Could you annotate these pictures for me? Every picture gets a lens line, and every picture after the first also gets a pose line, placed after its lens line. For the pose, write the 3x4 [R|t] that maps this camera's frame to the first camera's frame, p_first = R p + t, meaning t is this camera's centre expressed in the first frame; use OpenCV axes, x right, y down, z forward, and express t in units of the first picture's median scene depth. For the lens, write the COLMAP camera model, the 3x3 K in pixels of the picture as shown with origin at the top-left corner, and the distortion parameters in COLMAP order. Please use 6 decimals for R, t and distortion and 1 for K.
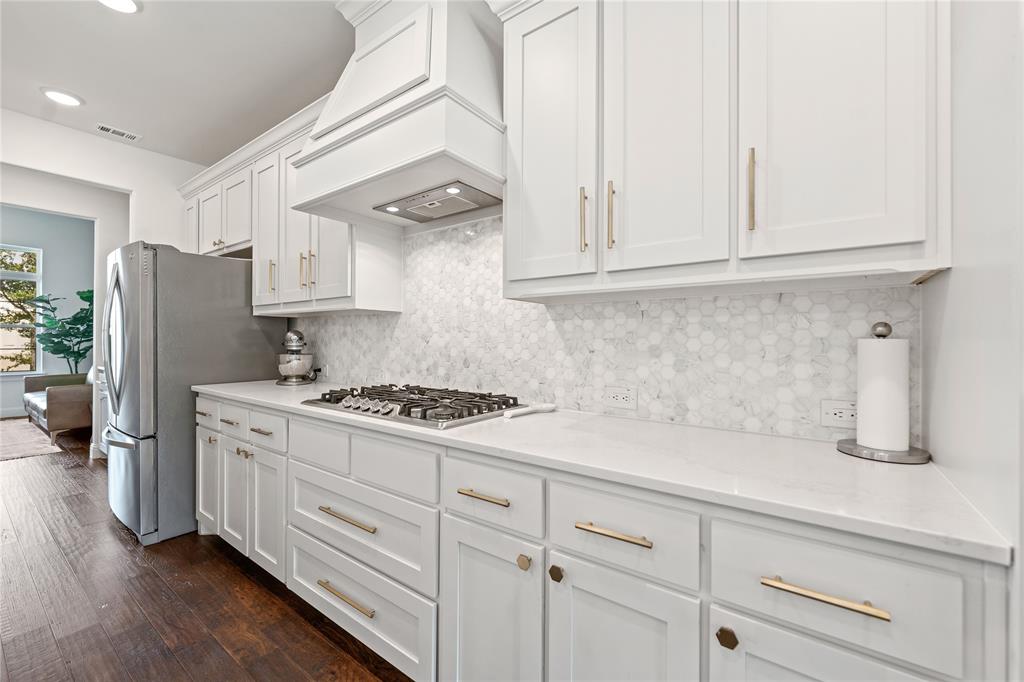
lens RADIAL K [[411.2, 0, 512.5], [0, 411.2, 338.9], [0, 0, 1]] dist [0.000773, 0.000006]
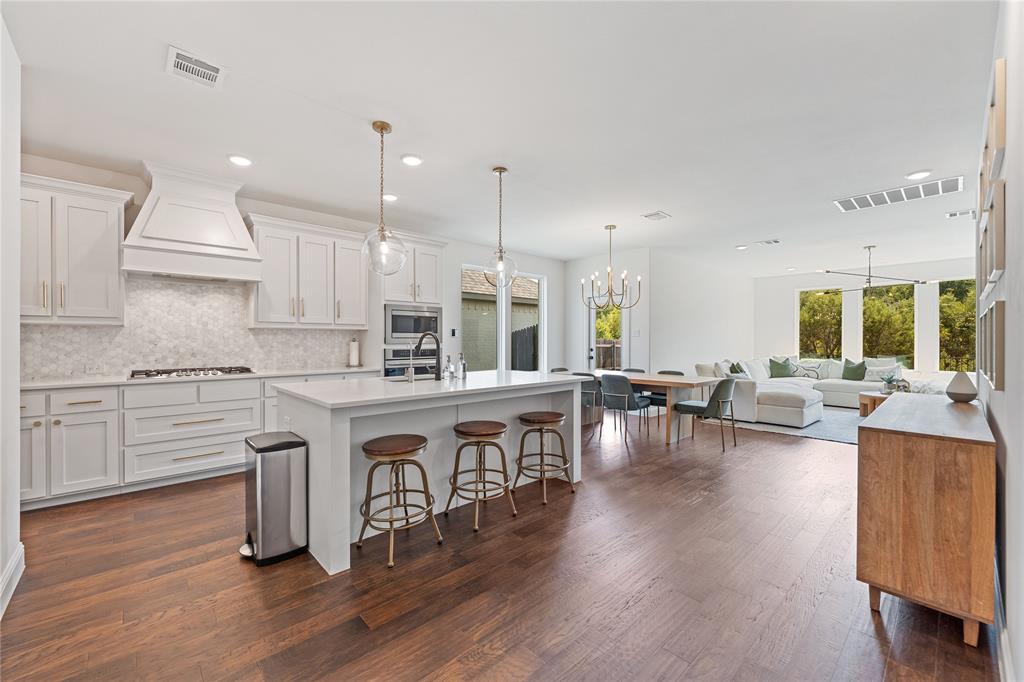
lens RADIAL K [[411.2, 0, 513.3], [0, 411.2, 341.8], [0, 0, 1]] dist [0.000773, 0.000006]
pose [[0.193923, -0.010934, 0.980956, -1.783991], [-0.002564, 0.999929, 0.011652, -0.032096], [-0.981013, -0.004775, 0.193881, -0.904469]]
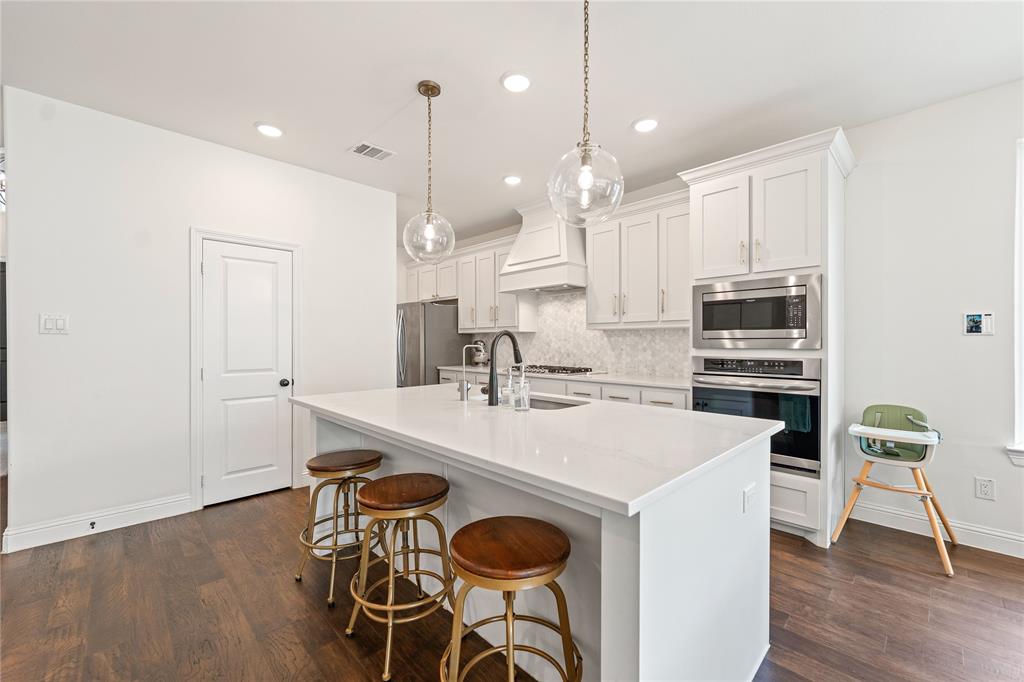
lens RADIAL K [[411.2, 0, 510.8], [0, 411.2, 343.6], [0, 0, 1]] dist [0.000773, 0.000006]
pose [[0.985161, -0.006232, -0.171518, -0.037276], [0.007555, 0.999947, 0.007060, -0.024319], [0.171465, -0.008251, 0.985156, -1.317848]]
